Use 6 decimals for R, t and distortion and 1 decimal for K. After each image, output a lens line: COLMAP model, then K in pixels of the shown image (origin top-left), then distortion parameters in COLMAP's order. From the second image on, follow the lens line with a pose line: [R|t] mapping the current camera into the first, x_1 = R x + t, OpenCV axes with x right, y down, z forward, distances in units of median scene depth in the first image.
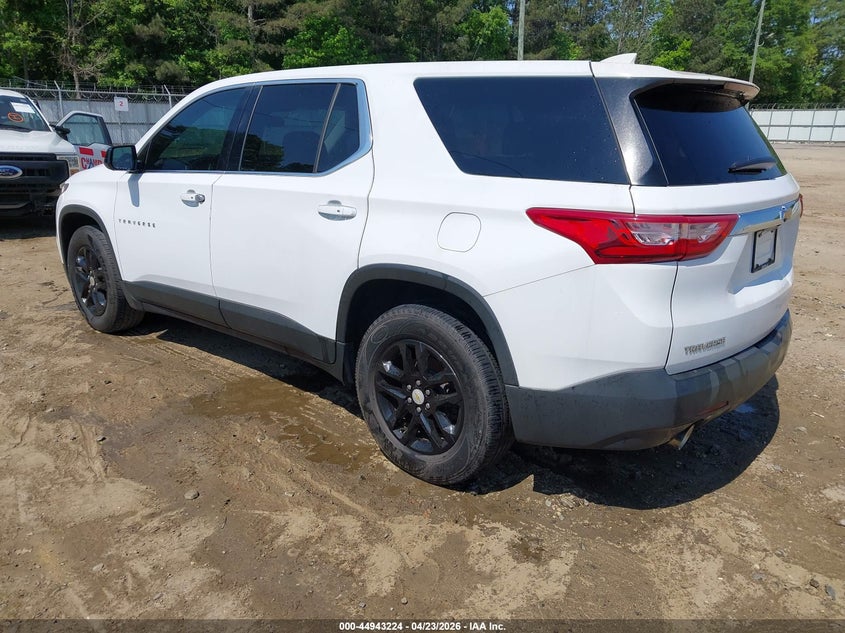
lens RADIAL K [[686.5, 0, 420.4], [0, 686.5, 317.2], [0, 0, 1]] dist [-0.001232, -0.011789]
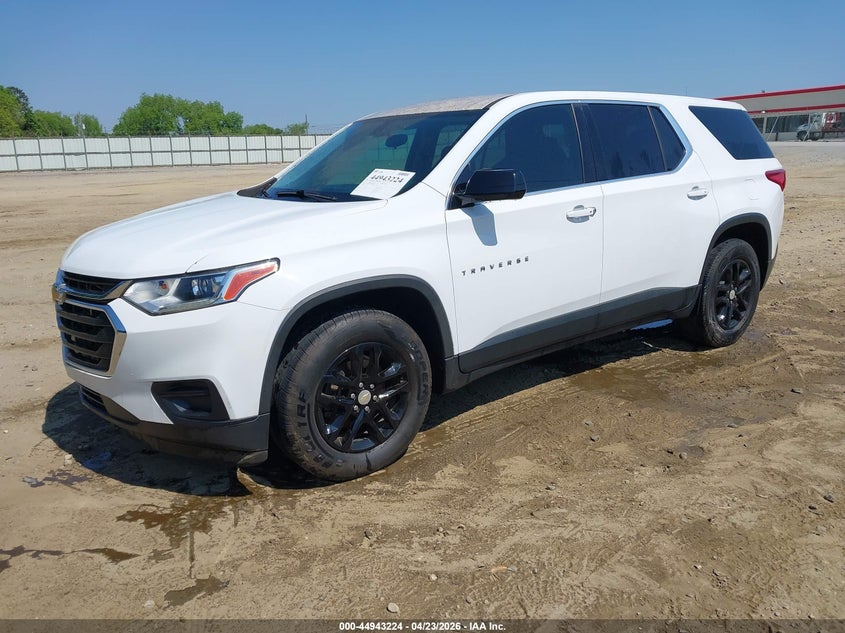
lens RADIAL K [[686.5, 0, 416.6], [0, 686.5, 316.7], [0, 0, 1]] dist [-0.001232, -0.011789]
pose [[0.193371, -0.253699, 0.947758, -1.241113], [0.299666, 0.935101, 0.189170, -0.268677], [-0.934242, 0.247431, 0.256847, 0.922092]]
